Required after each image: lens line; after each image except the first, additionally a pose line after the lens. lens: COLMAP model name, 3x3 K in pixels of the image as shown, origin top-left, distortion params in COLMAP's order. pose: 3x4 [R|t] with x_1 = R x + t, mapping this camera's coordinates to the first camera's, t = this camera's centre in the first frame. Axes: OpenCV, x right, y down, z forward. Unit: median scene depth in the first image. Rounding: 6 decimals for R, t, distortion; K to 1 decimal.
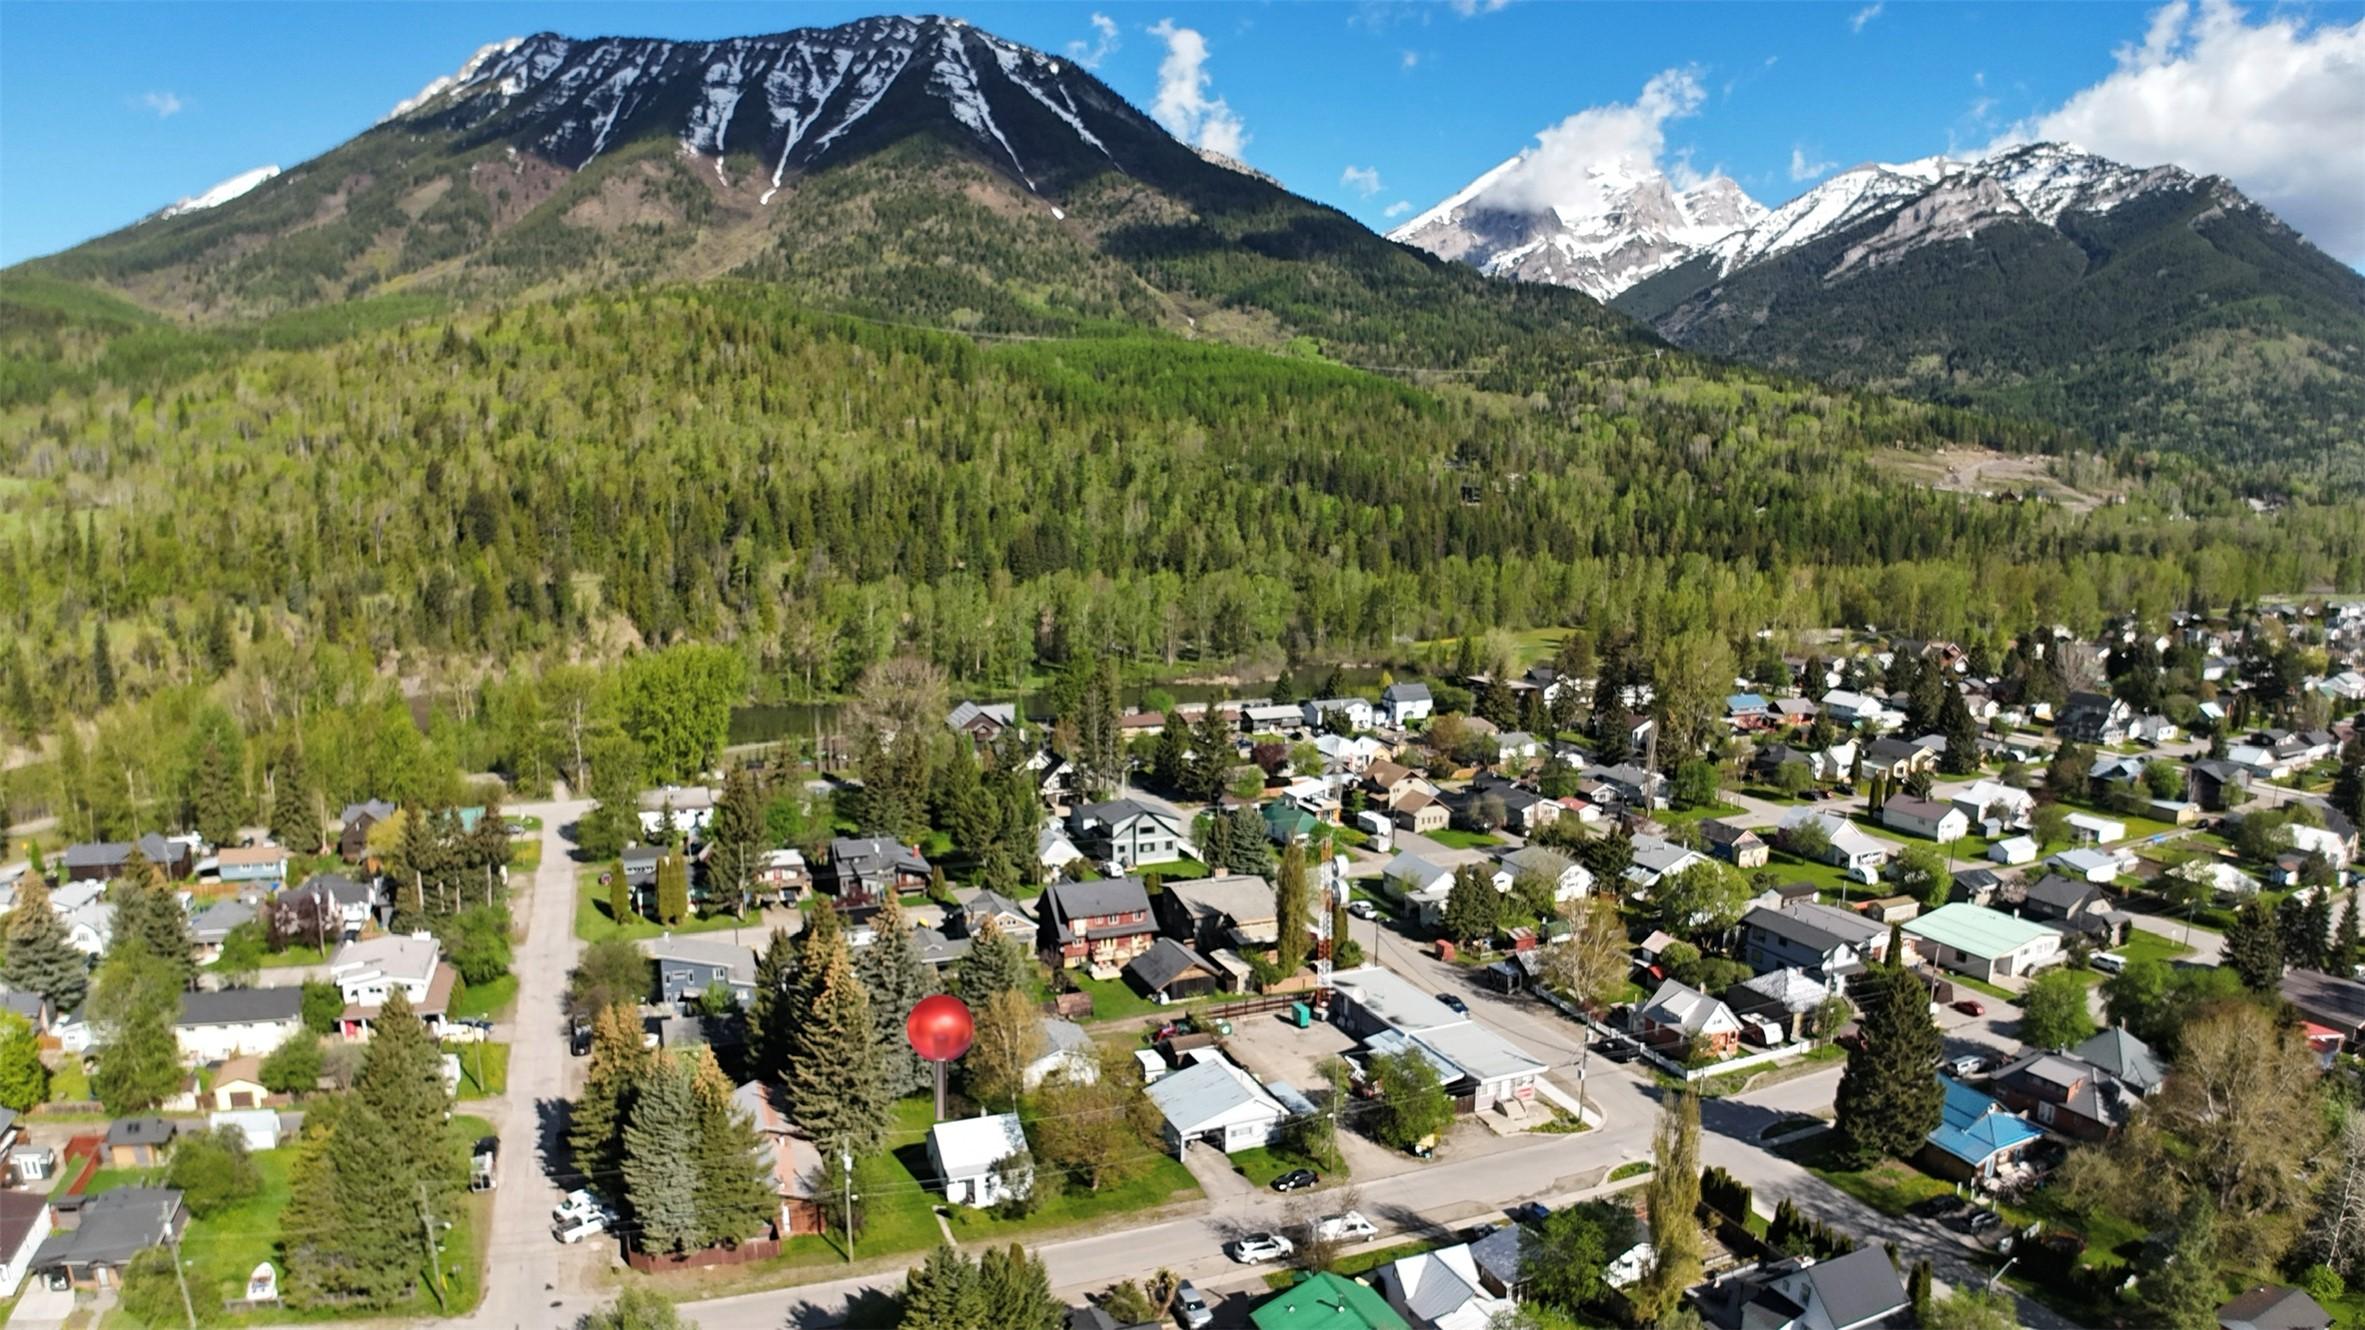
lens RADIAL K [[1463.1, 0, 1185.1], [0, 1463.1, 632.2], [0, 0, 1]] dist [-0.187725, 0.024173]
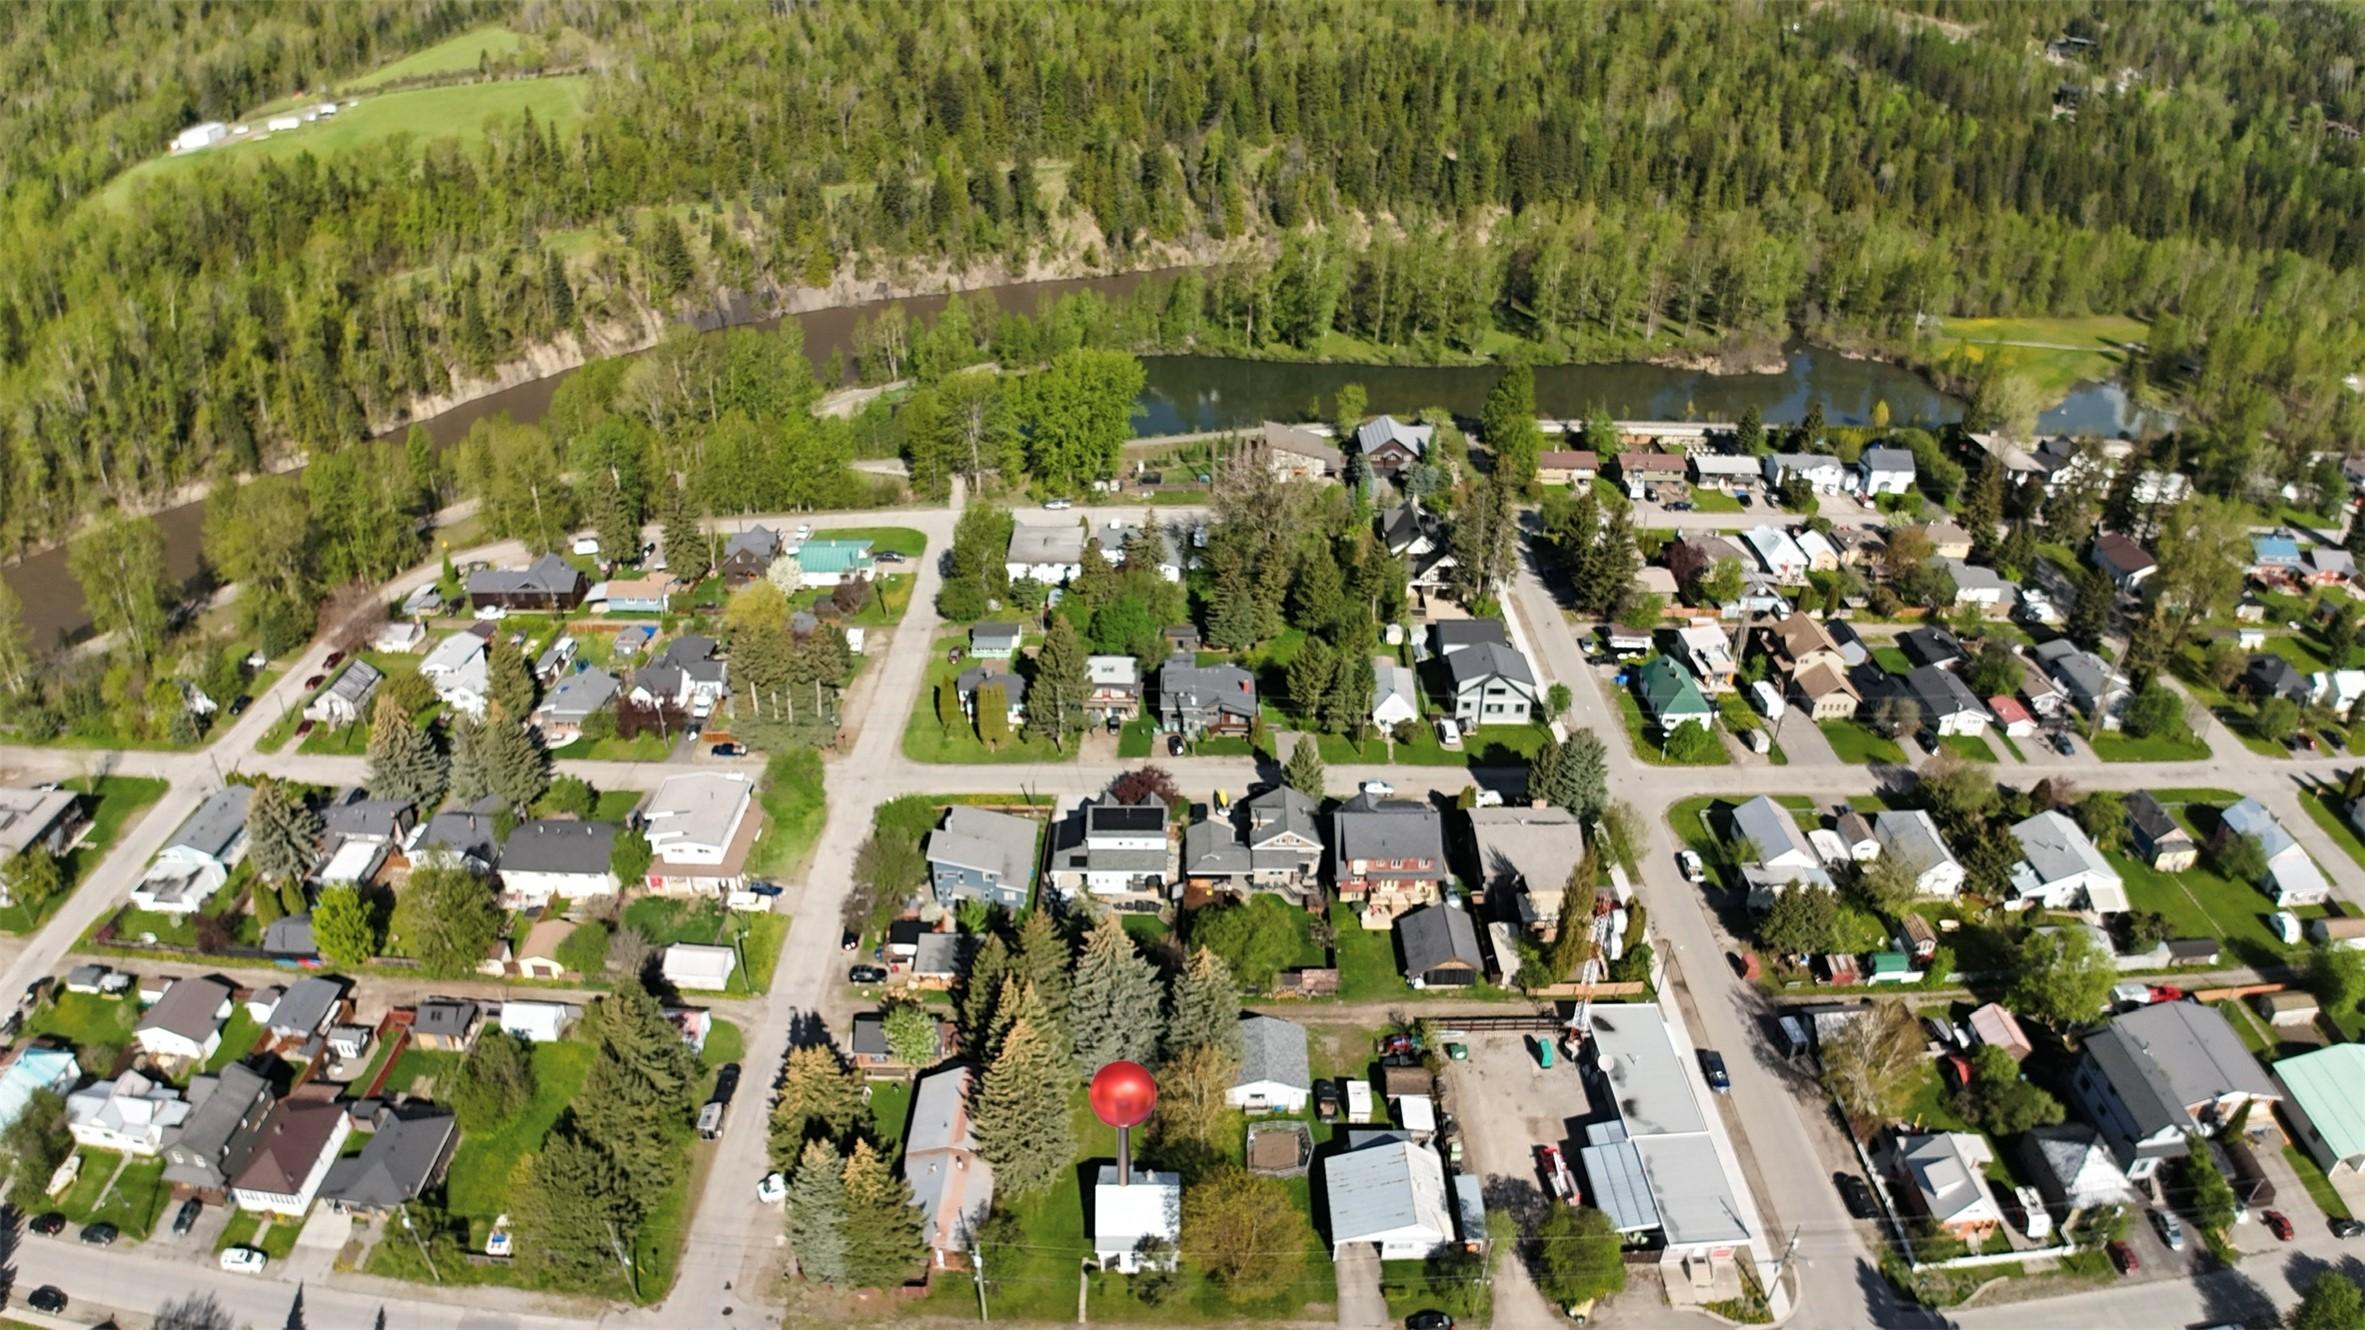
lens RADIAL K [[1454.5, 0, 1182.5], [0, 1454.5, 665.0], [0, 0, 1]] dist [-0.166462, 0.006758]
pose [[0.928891, 0.184379, -0.321195, 0.049092], [-0.048901, 0.920733, 0.387117, -0.137535], [0.367111, -0.343882, 0.864277, 0.085342]]
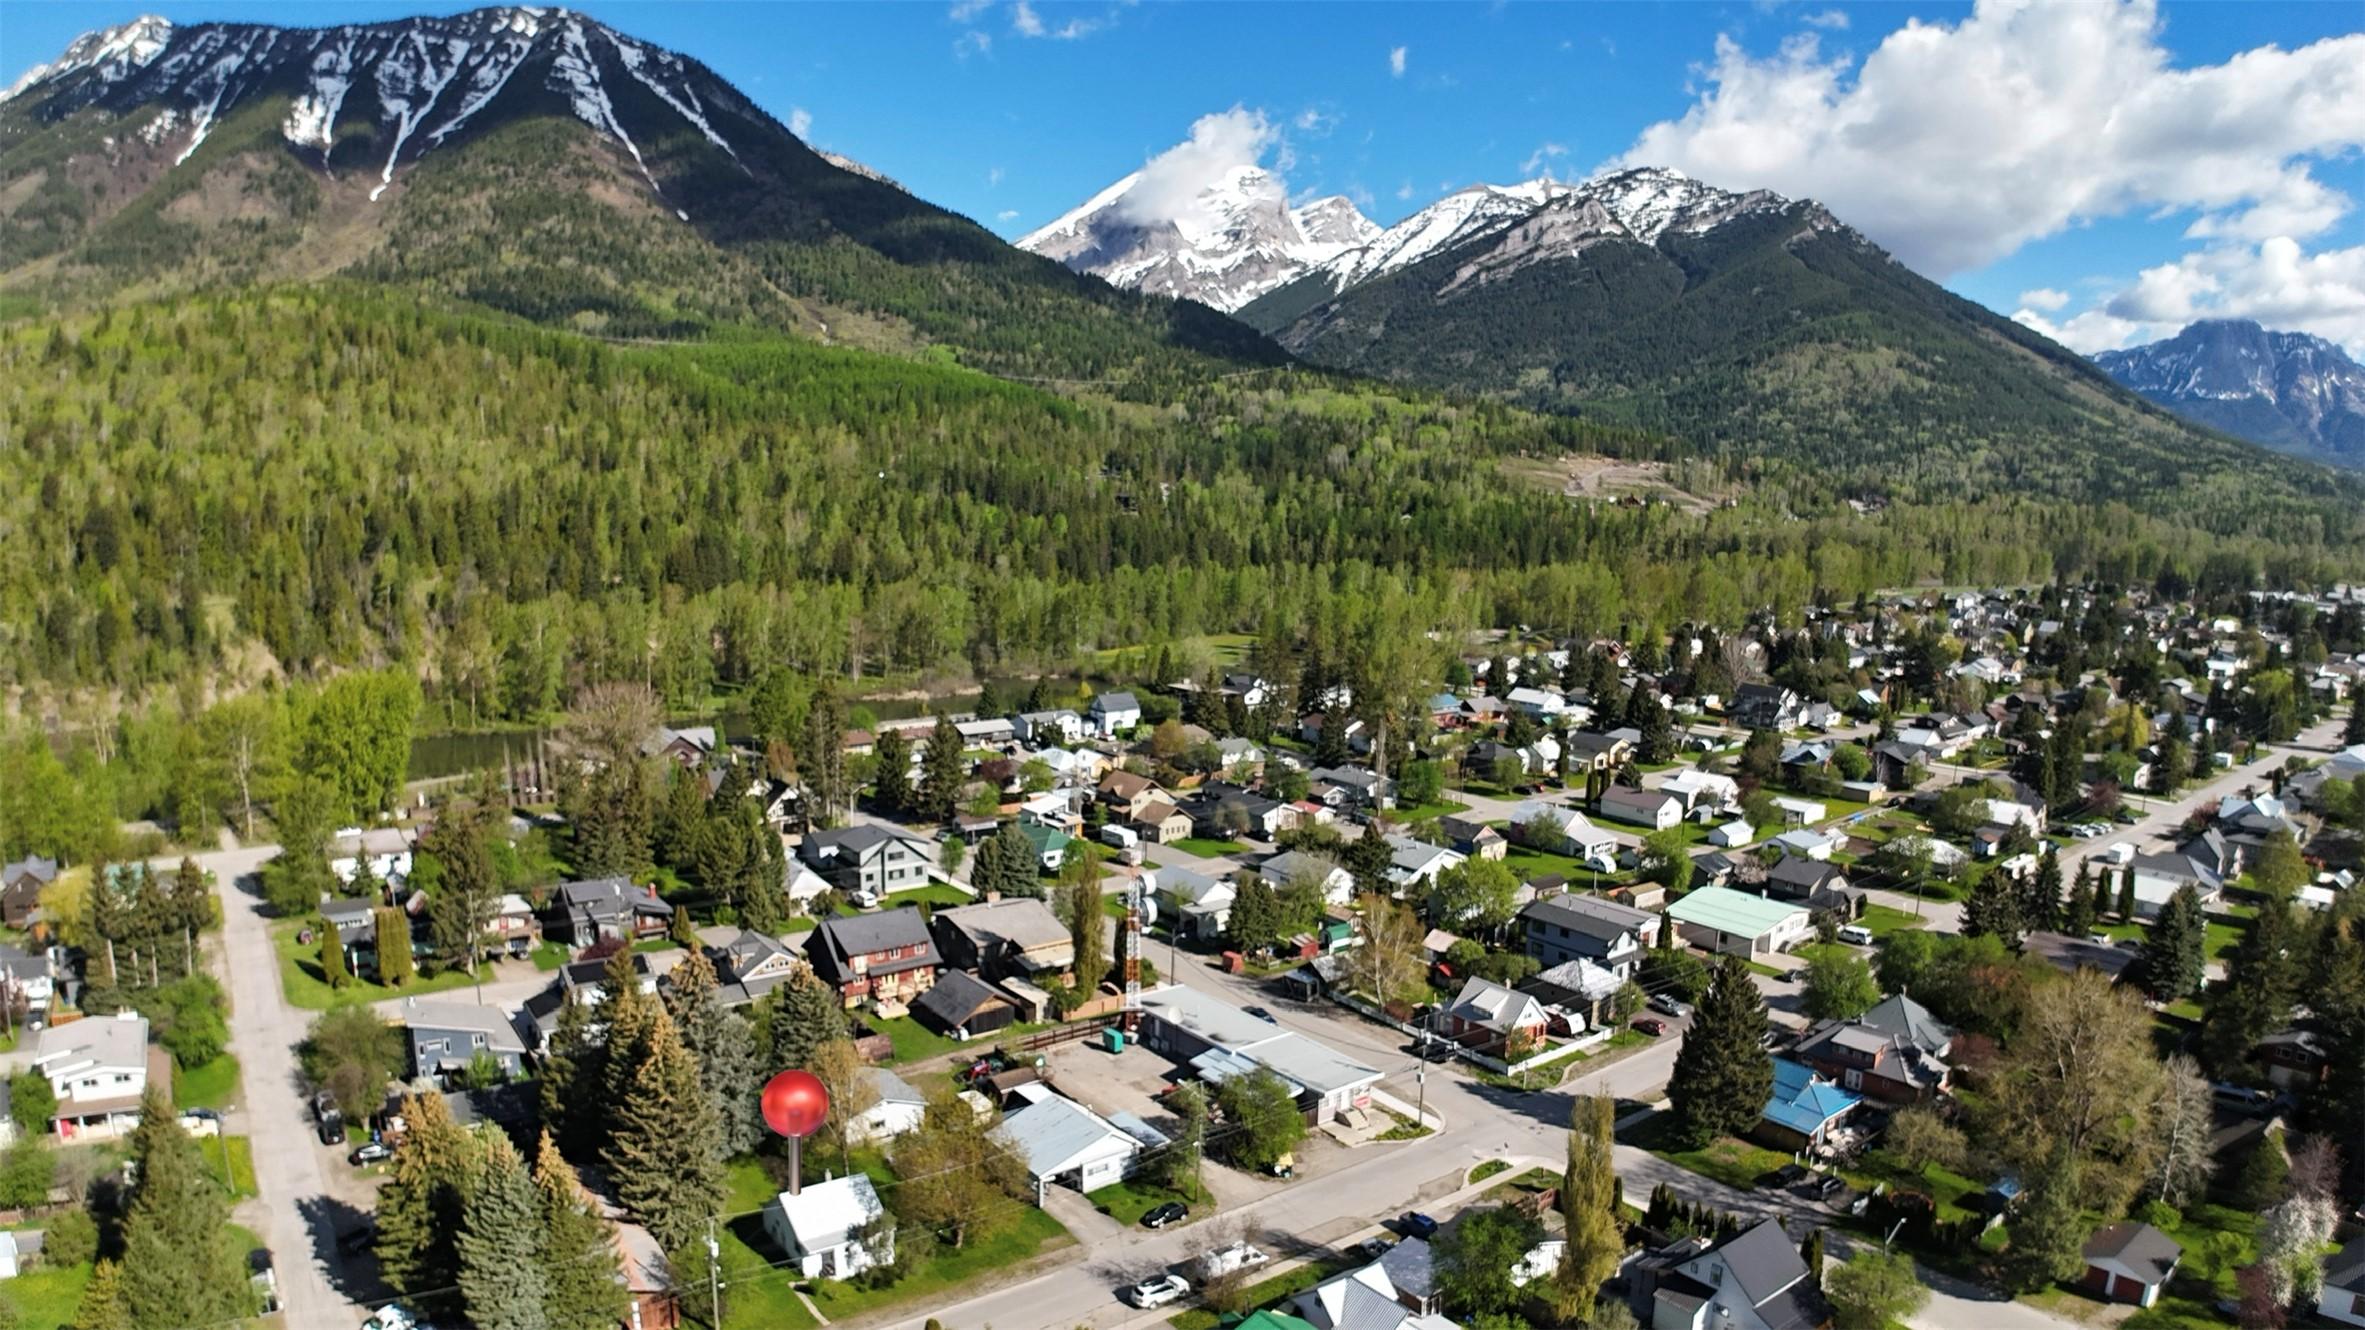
lens RADIAL K [[1463.1, 0, 1185.1], [0, 1463.1, 632.2], [0, 0, 1]] dist [-0.187725, 0.024173]
pose [[0.967159, -0.020505, 0.253345, -0.048558], [0.022249, 0.999744, -0.004019, -0.001223], [-0.253197, 0.009523, 0.967368, 0.022334]]
